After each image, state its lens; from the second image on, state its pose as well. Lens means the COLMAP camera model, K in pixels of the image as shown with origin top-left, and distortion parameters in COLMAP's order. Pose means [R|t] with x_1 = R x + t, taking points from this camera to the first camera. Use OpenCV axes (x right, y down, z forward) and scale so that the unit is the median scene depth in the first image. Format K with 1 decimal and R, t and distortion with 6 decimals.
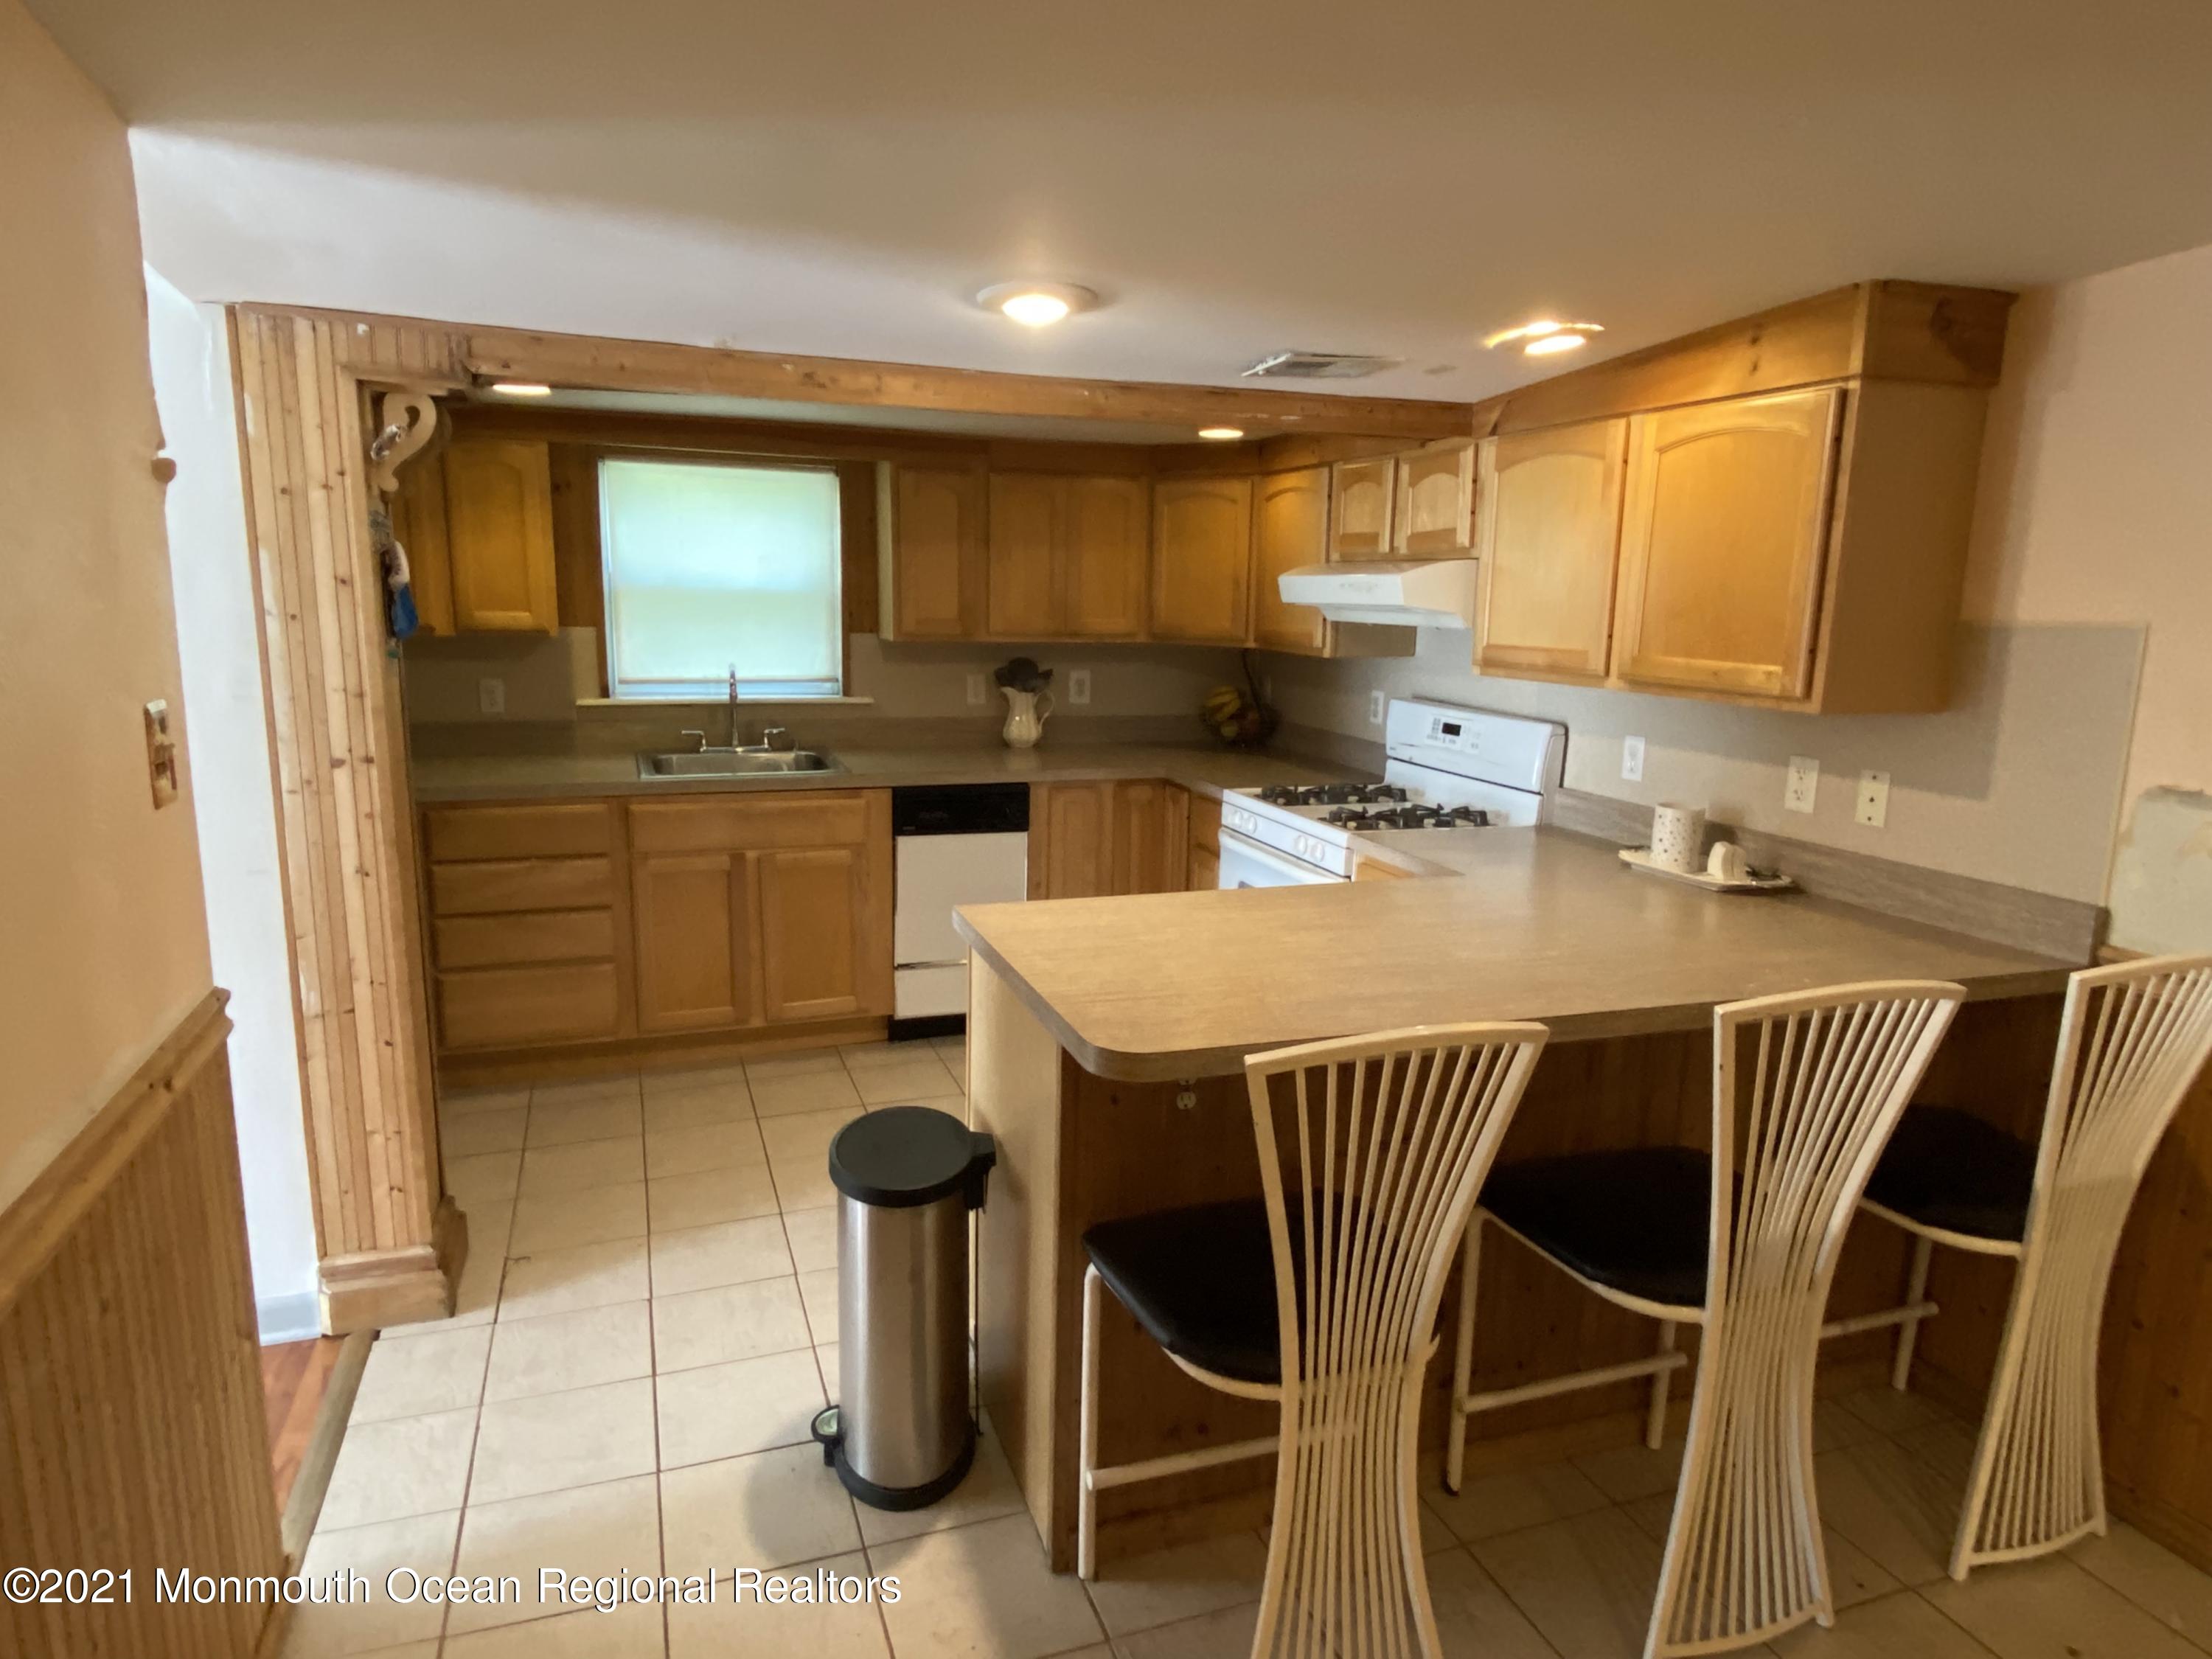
lens RADIAL K [[1319.7, 0, 1099.0], [0, 1319.7, 829.7], [0, 0, 1]] dist [0.072916, -0.074731]
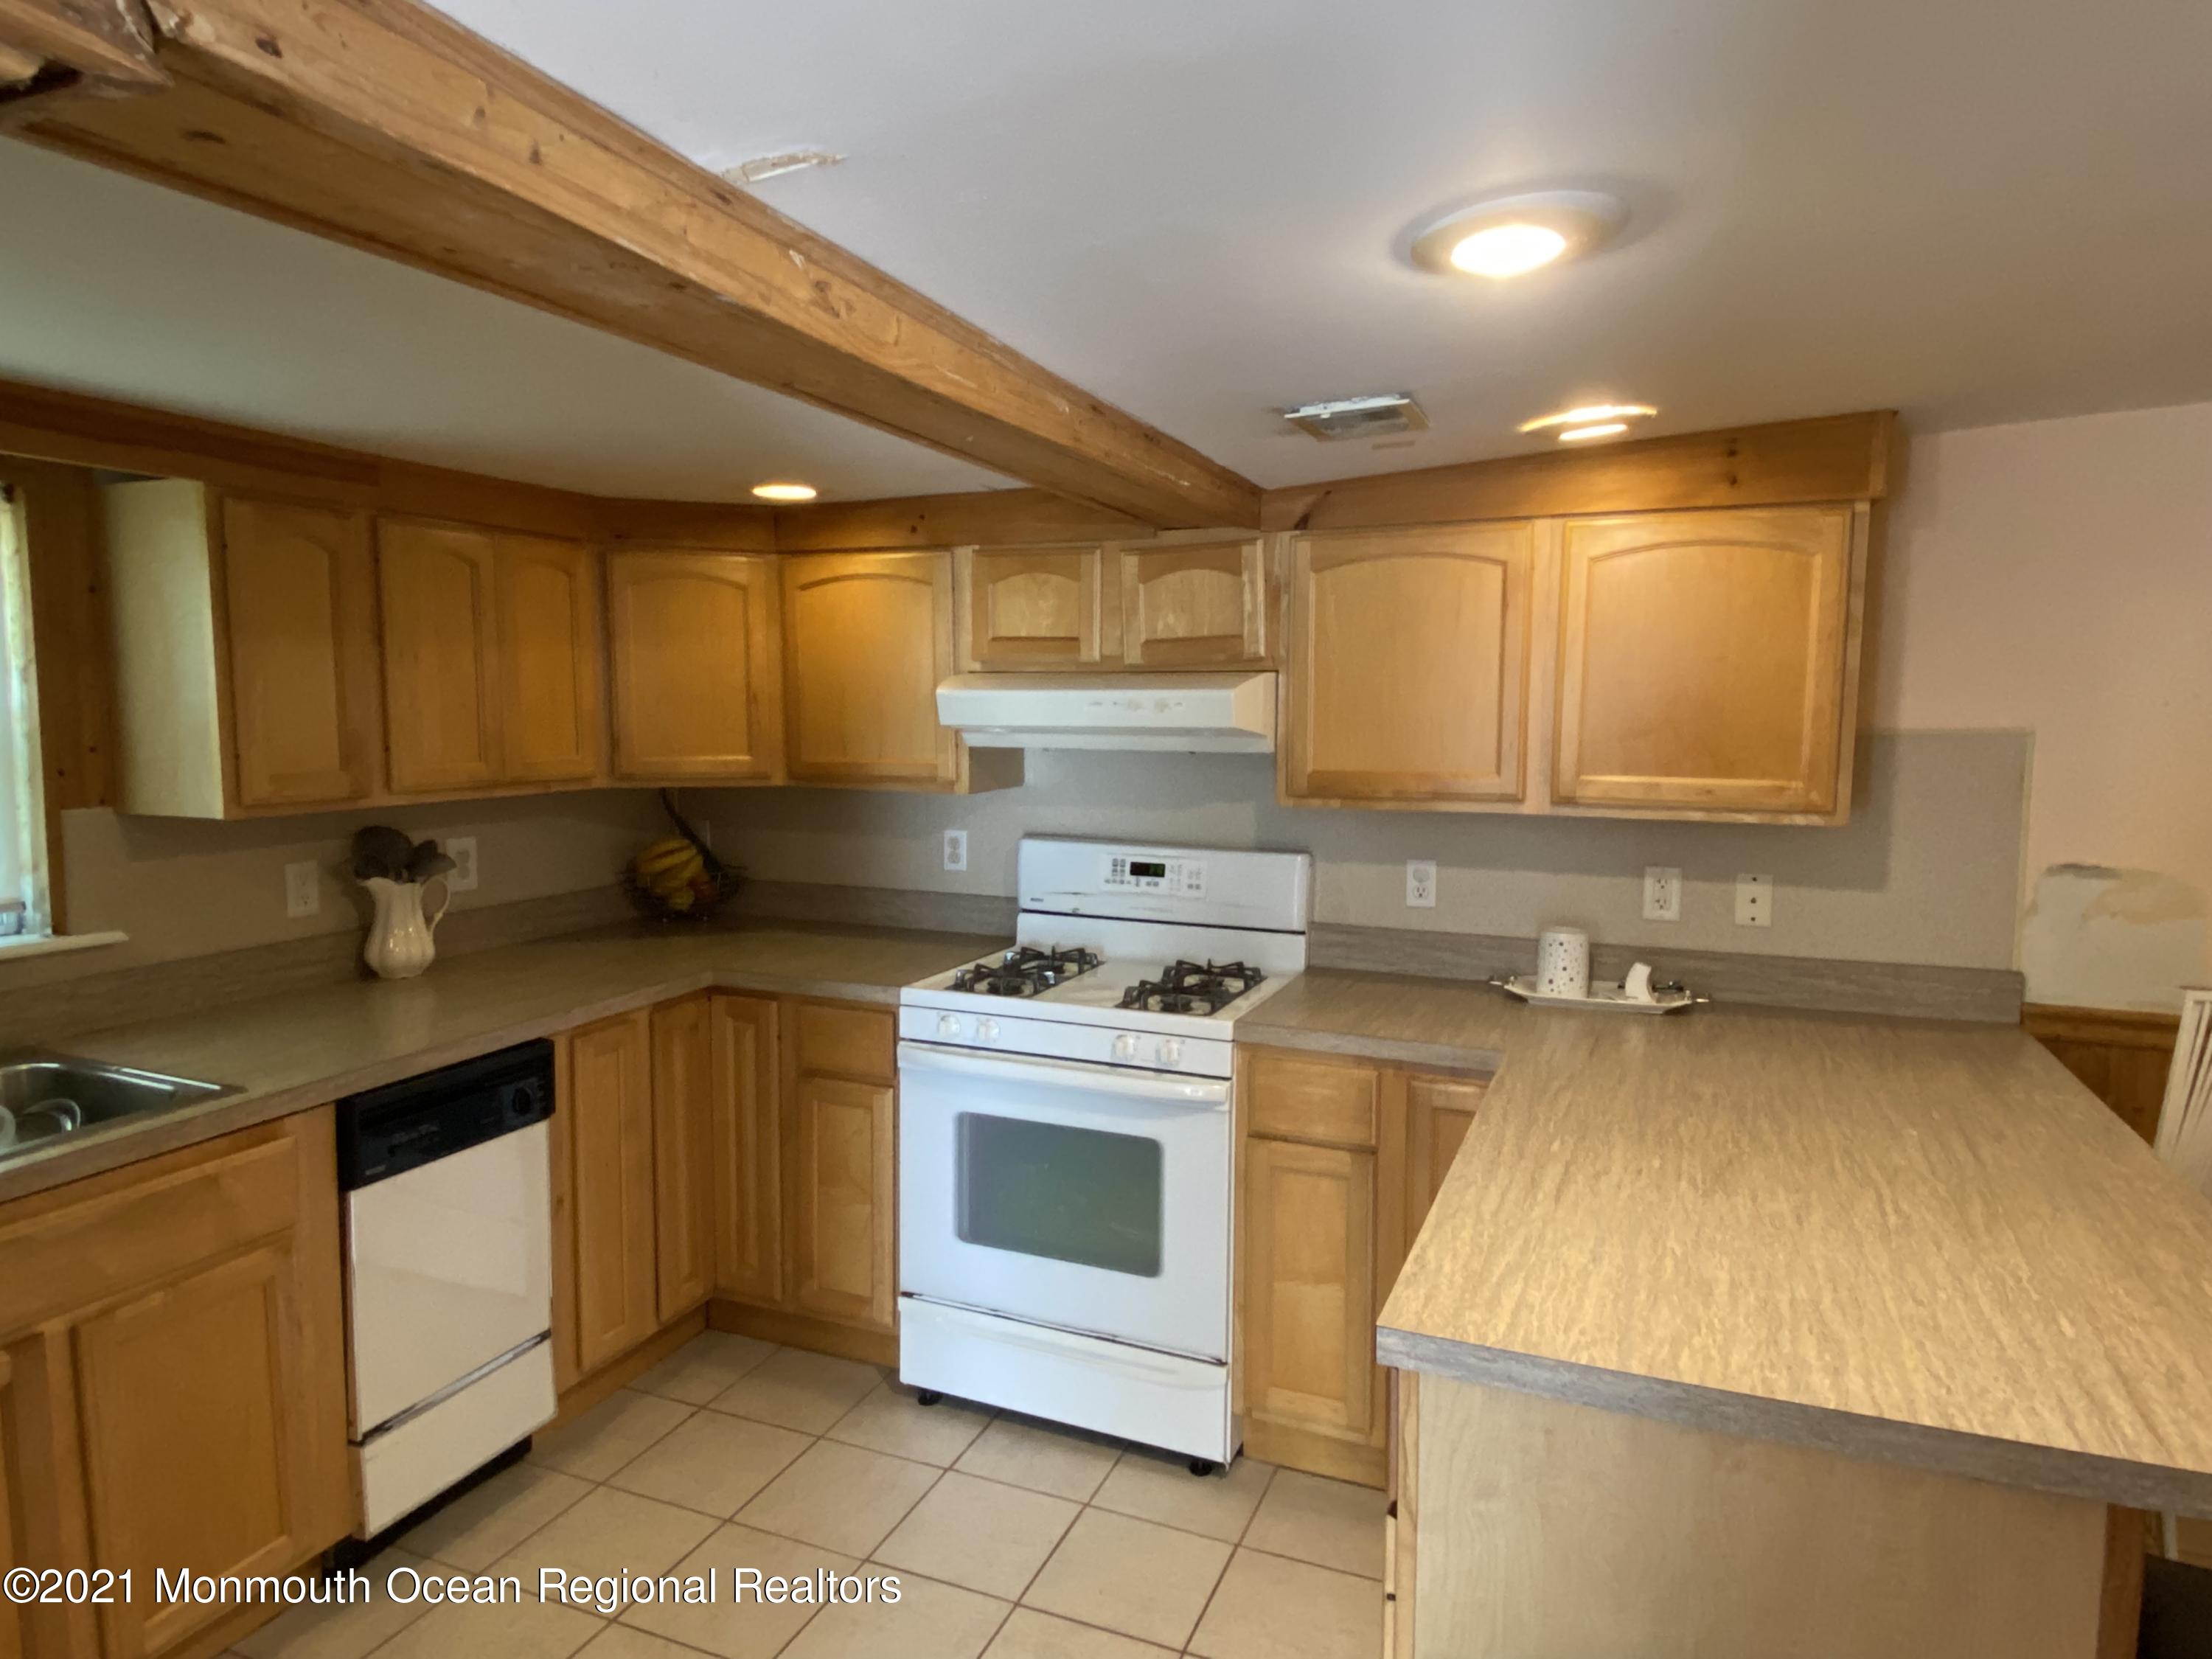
lens RADIAL K [[1319.7, 0, 1099.0], [0, 1319.7, 829.7], [0, 0, 1]] dist [0.072916, -0.074731]
pose [[0.670709, -0.090862, 0.736134, -0.417939], [0.144386, 0.989477, -0.009421, -0.111356], [-0.727531, 0.112606, 0.676770, 0.520602]]
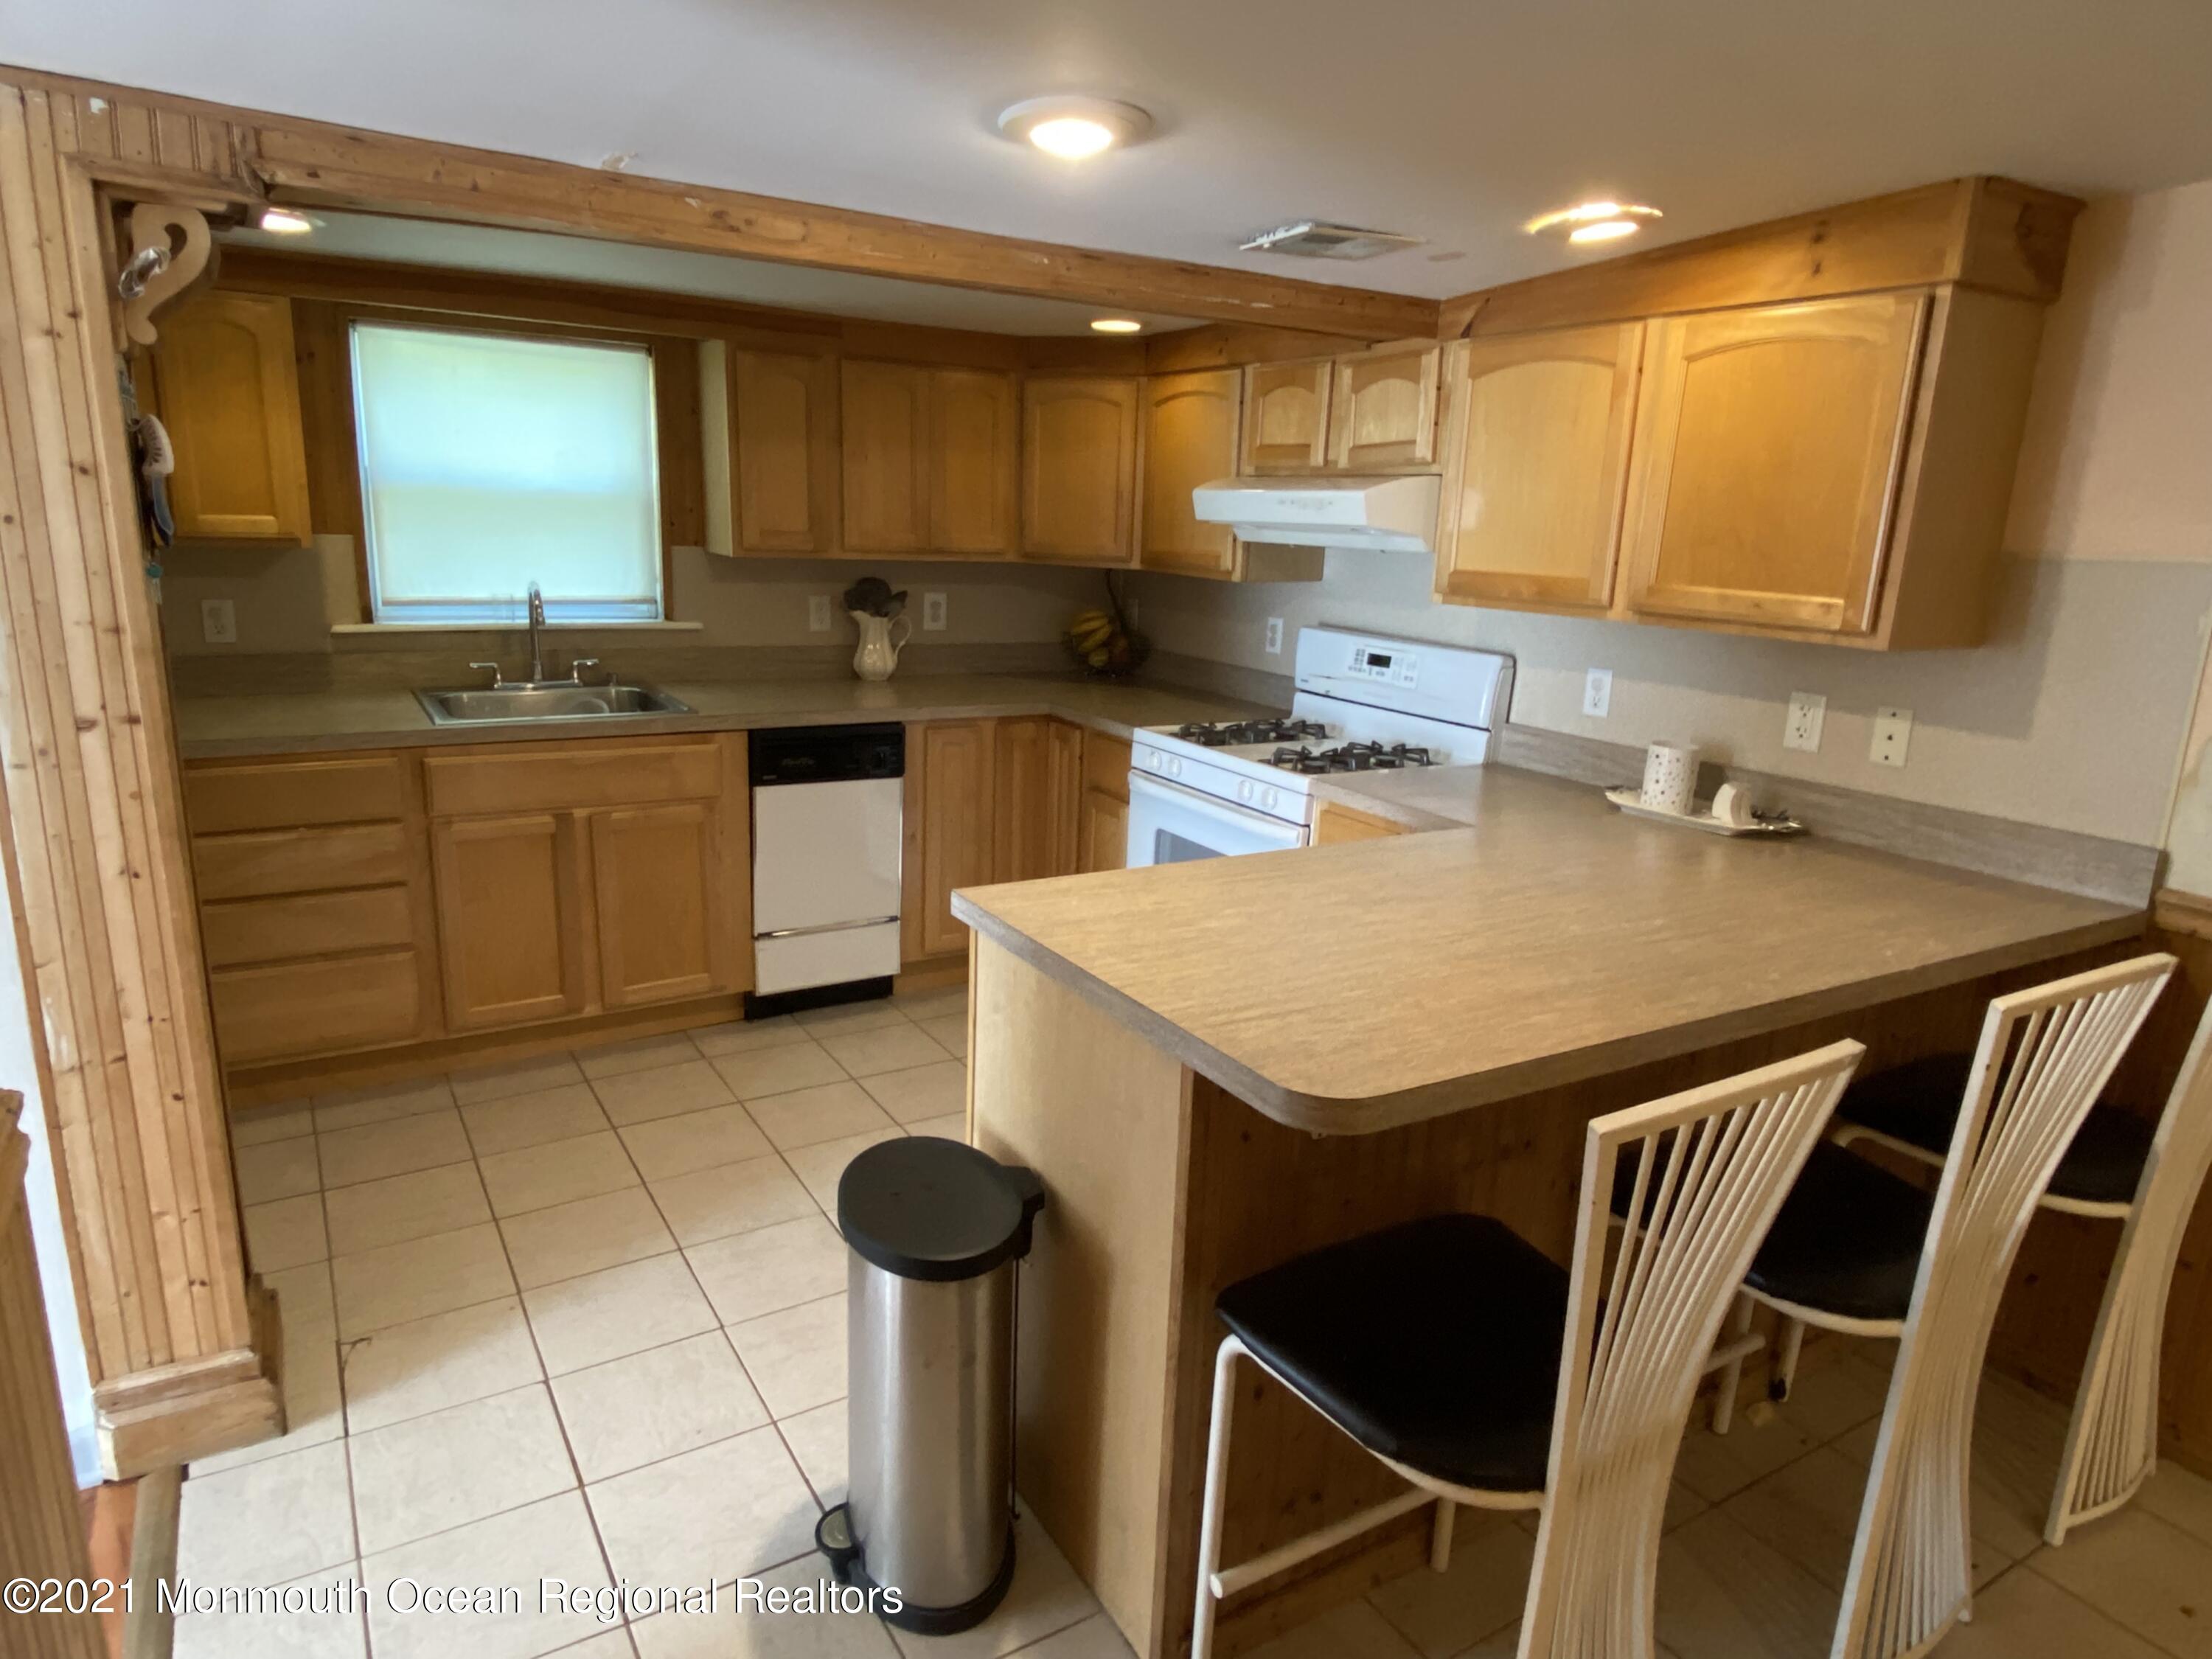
lens RADIAL K [[1319.7, 0, 1099.0], [0, 1319.7, 829.7], [0, 0, 1]] dist [0.072916, -0.074731]
pose [[0.978514, -0.031092, 0.203822, -0.139724], [0.018508, 0.997819, 0.063359, -0.022180], [-0.205347, -0.058225, 0.976956, 0.136522]]
